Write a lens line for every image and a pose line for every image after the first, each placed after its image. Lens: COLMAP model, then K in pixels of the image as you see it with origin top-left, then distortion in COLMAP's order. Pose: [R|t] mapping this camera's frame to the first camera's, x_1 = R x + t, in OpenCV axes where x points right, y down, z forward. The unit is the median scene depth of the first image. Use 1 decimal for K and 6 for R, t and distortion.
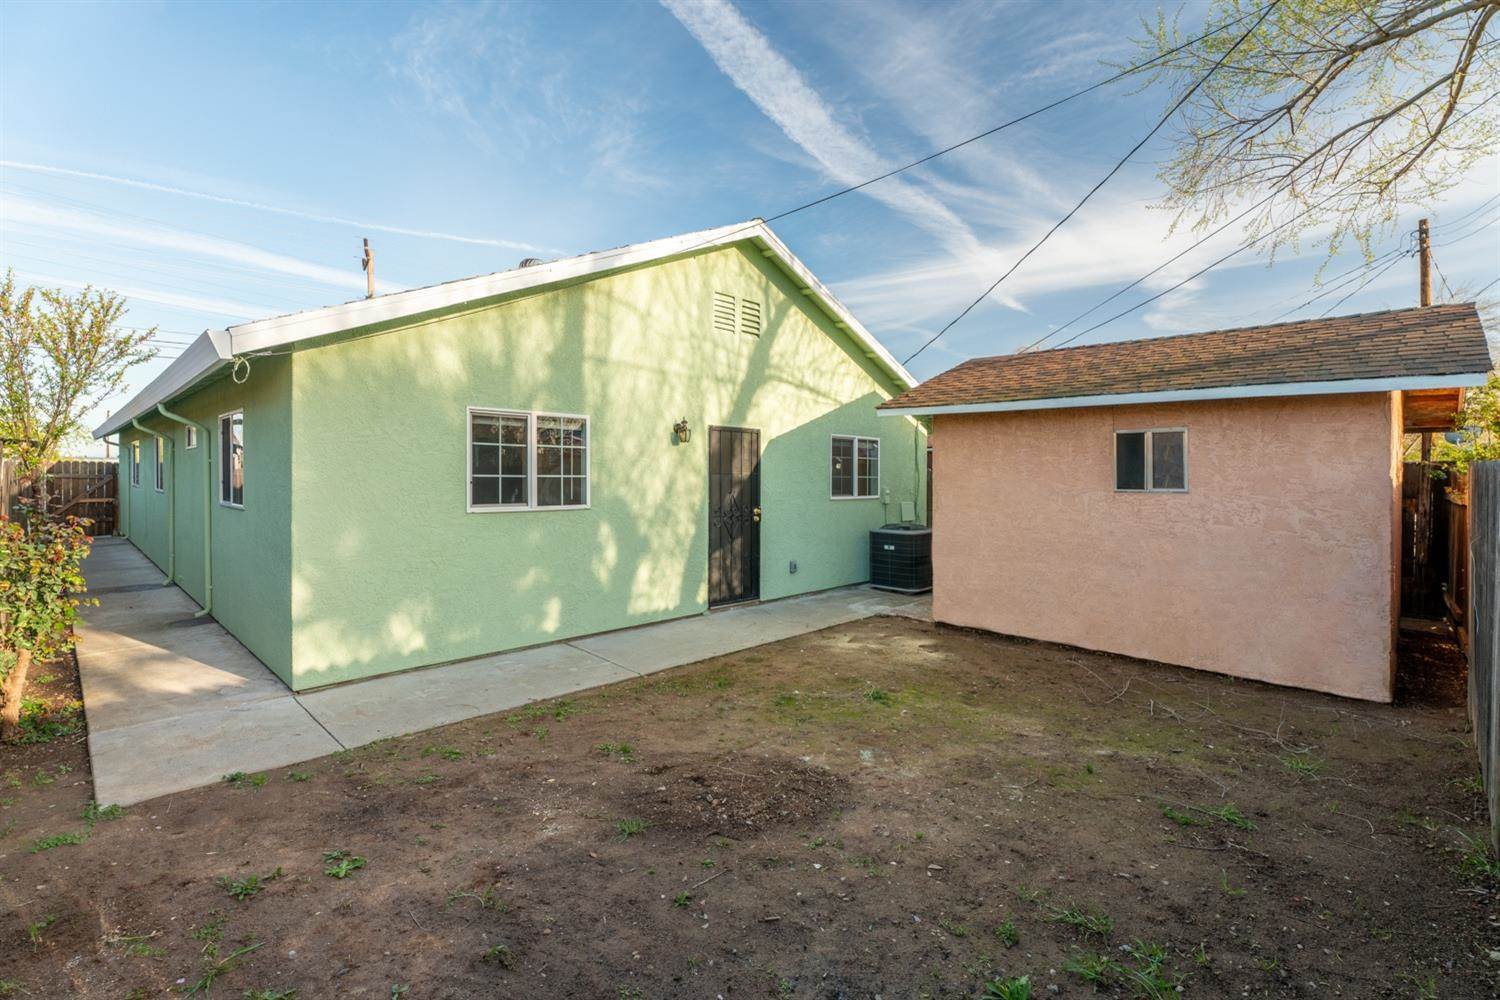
lens RADIAL K [[661.7, 0, 739.2], [0, 661.7, 499.4], [0, 0, 1]] dist [-0.003876, -0.000306]
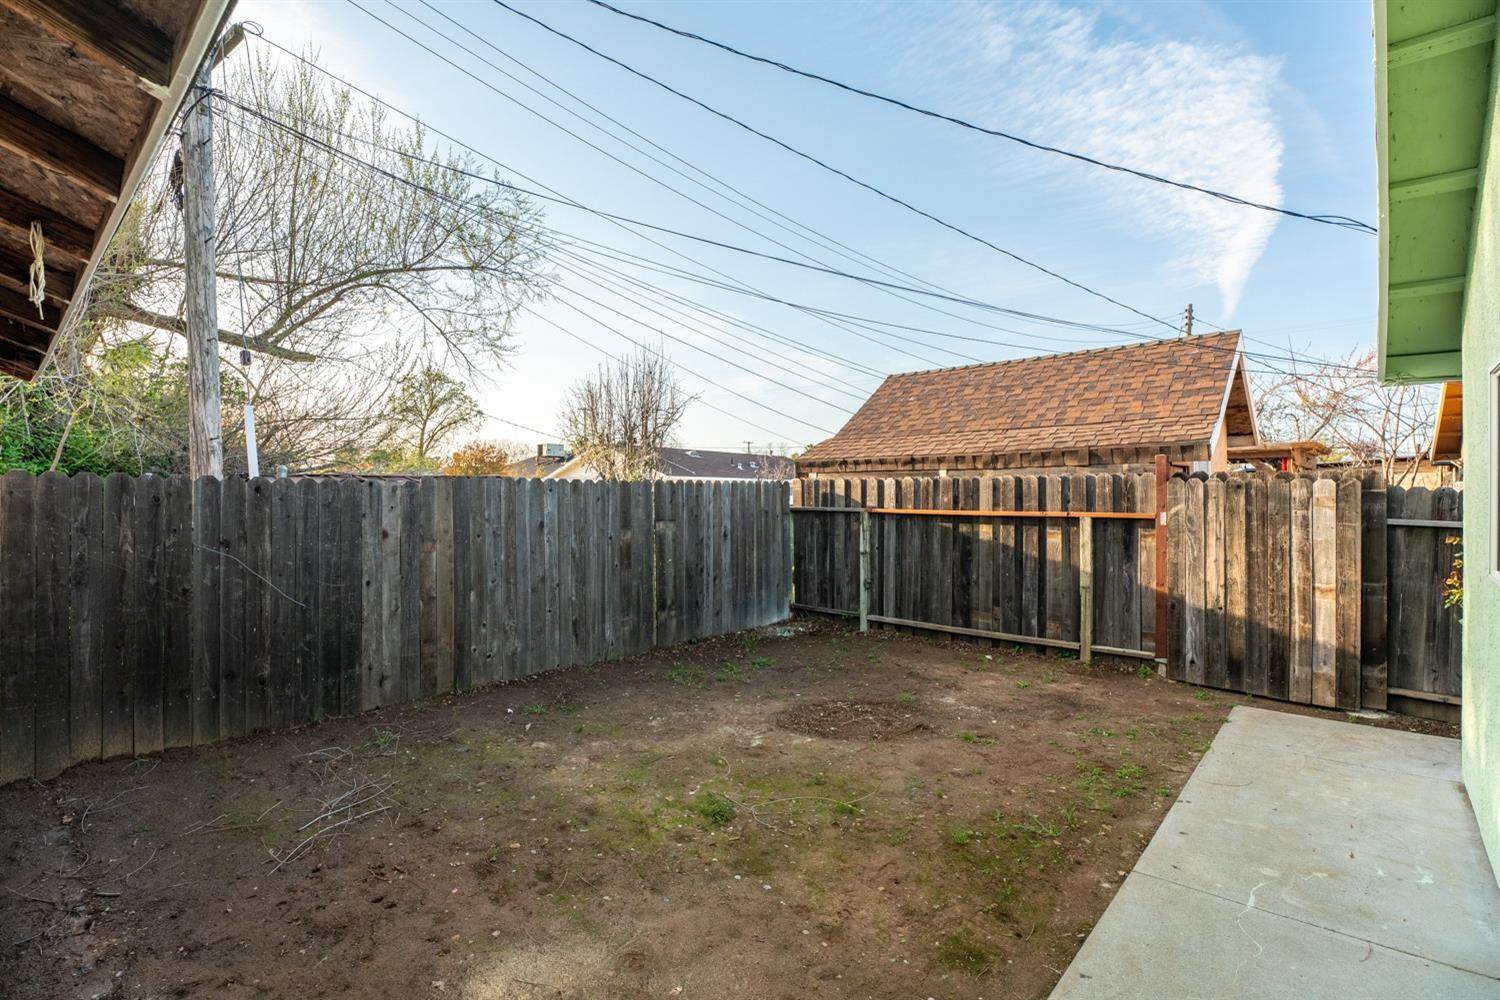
lens RADIAL K [[704.0, 0, 739.3], [0, 704.0, 493.2], [0, 0, 1]] dist [-0.016914, -0.000133]
pose [[-0.997950, -0.001657, -0.063979, 0.165444], [-0.003618, 0.999527, 0.030536, -0.038312], [0.063898, 0.030705, -0.997484, 1.194155]]
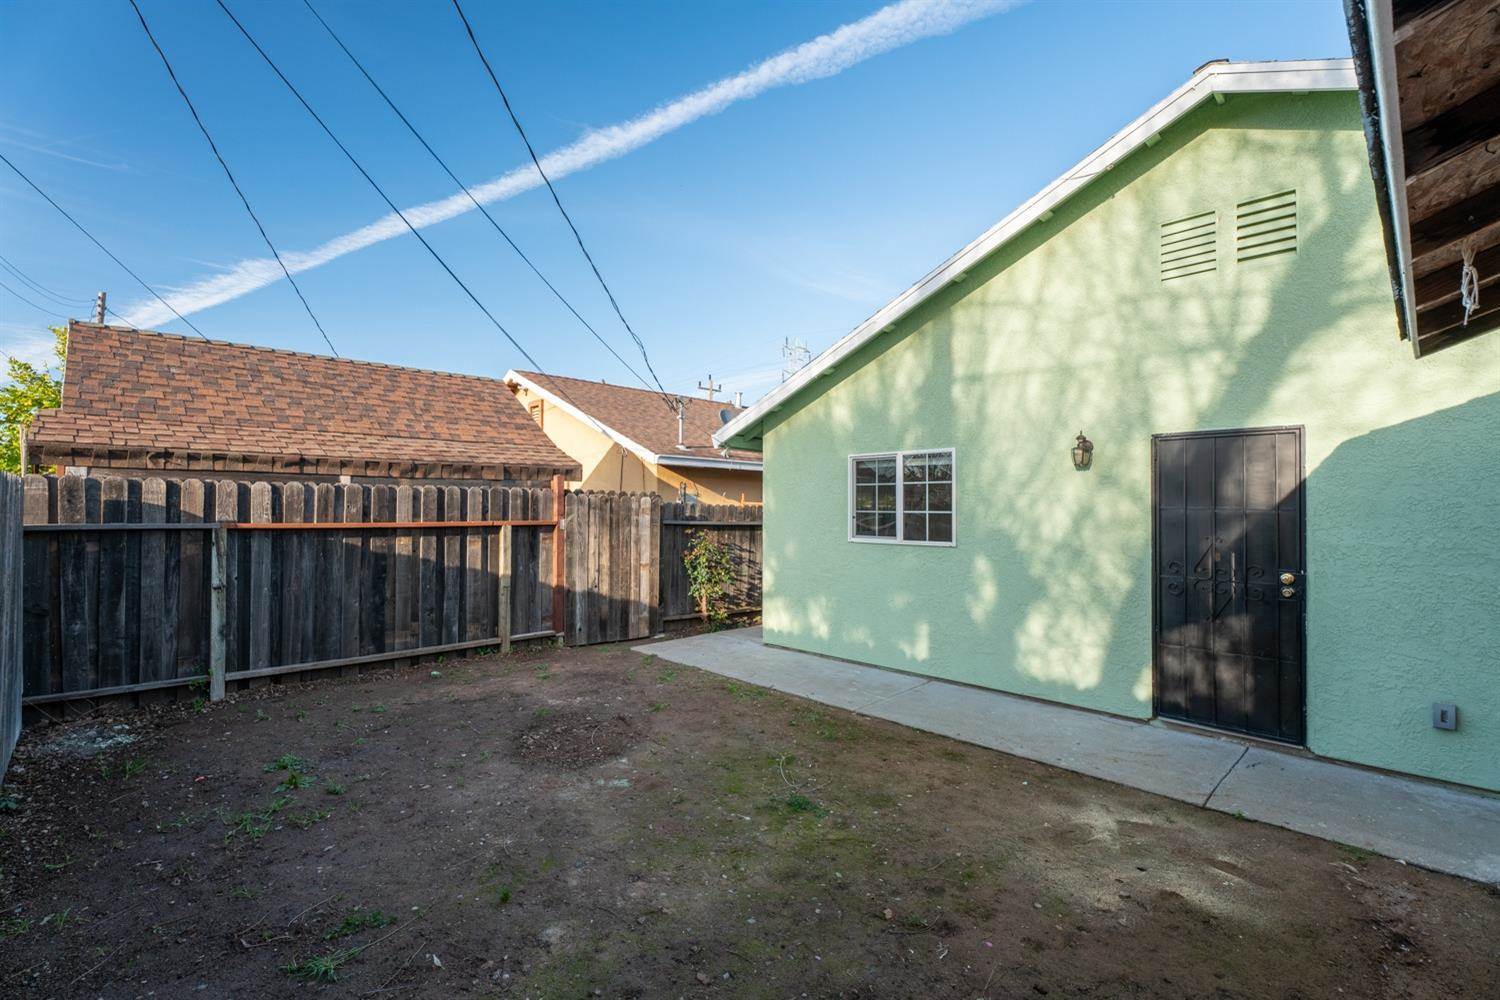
lens RADIAL K [[661.7, 0, 739.2], [0, 661.7, 499.4], [0, 0, 1]] dist [-0.003876, -0.000306]
pose [[-0.002253, -0.015144, -0.999883, 0.657054], [-0.035648, 0.999251, -0.015054, -0.016221], [0.999362, 0.035610, -0.002791, 0.642901]]
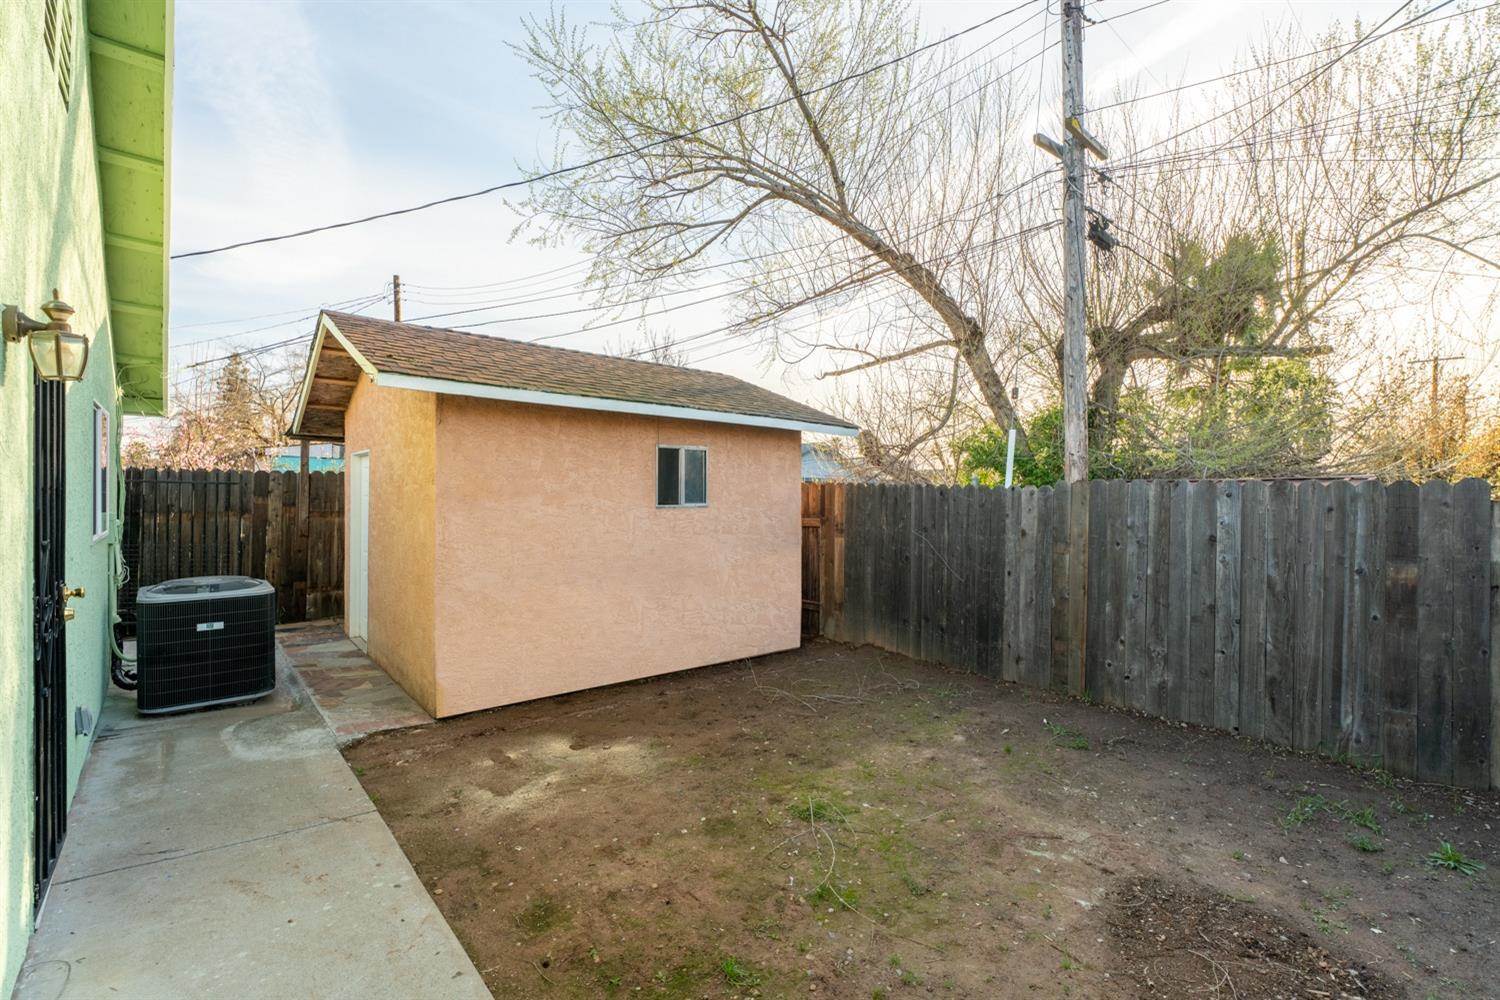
lens RADIAL K [[661.7, 0, 739.2], [0, 661.7, 499.4], [0, 0, 1]] dist [-0.003876, -0.000306]
pose [[0.069071, -0.009328, 0.997568, -0.332037], [0.019160, 0.999784, 0.008022, -0.024097], [-0.997428, 0.018559, 0.069235, 0.711896]]
